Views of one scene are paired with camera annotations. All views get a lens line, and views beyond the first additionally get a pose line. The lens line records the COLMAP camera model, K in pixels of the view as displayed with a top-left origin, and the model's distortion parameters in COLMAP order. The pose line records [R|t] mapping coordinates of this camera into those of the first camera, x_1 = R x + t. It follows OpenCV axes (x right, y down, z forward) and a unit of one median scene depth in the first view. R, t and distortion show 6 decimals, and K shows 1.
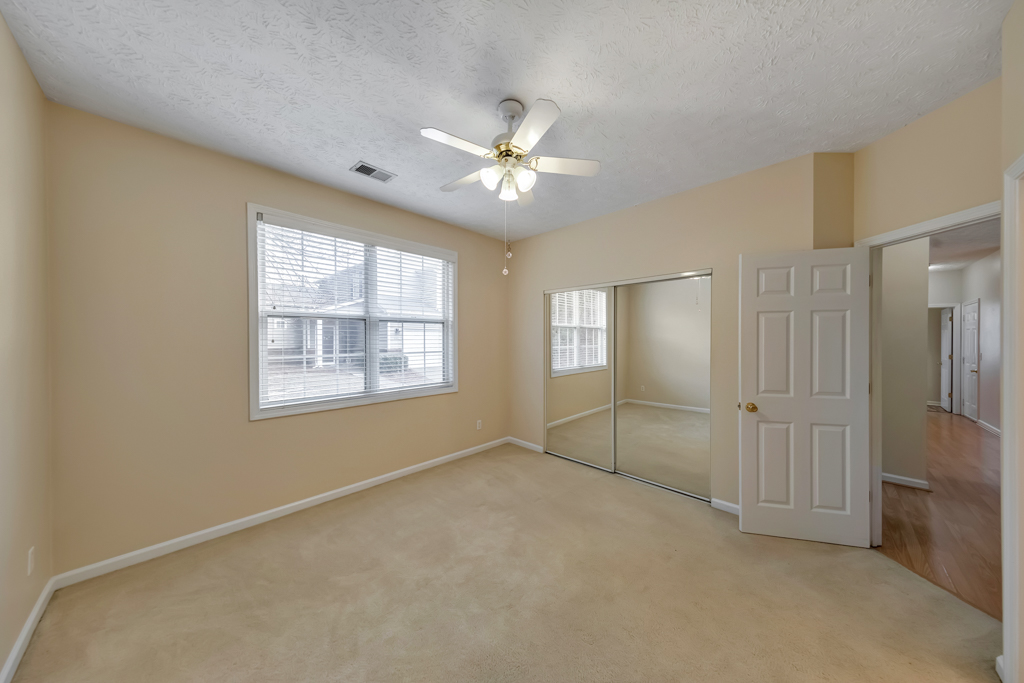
lens RADIAL K [[322.6, 0, 516.5], [0, 322.6, 341.4], [0, 0, 1]] dist [0.001381, 0.000072]
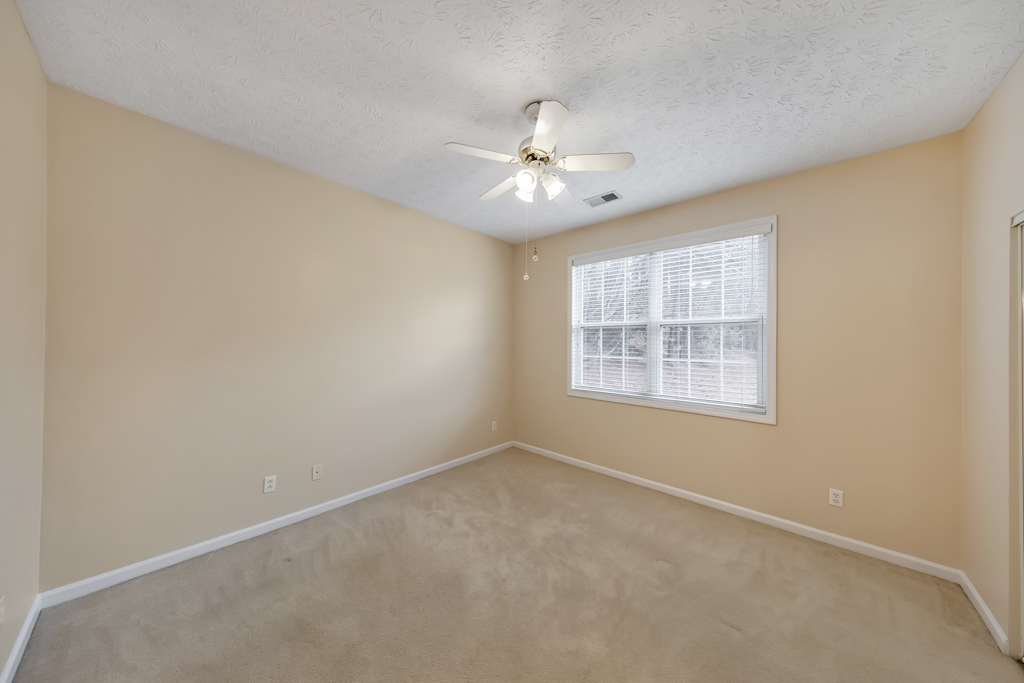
lens RADIAL K [[322.6, 0, 516.5], [0, 322.6, 341.4], [0, 0, 1]] dist [0.001381, 0.000072]
pose [[0.031407, -0.000692, -0.999506, 0.493084], [-0.017462, 0.999847, -0.001241, -0.005873], [0.999354, 0.017493, 0.031390, 0.471054]]
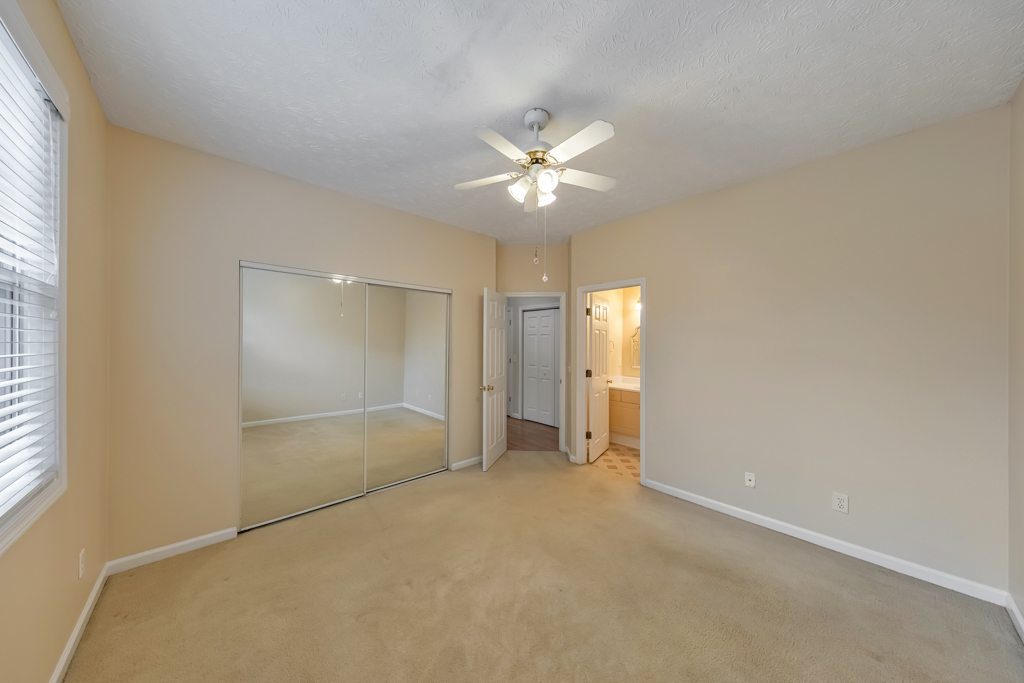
lens RADIAL K [[322.6, 0, 516.5], [0, 322.6, 341.4], [0, 0, 1]] dist [0.001381, 0.000072]
pose [[0.057040, 0.006700, 0.998349, -0.535097], [0.000228, 0.999977, -0.006724, -0.002632], [-0.998372, 0.000612, 0.057037, 0.519602]]
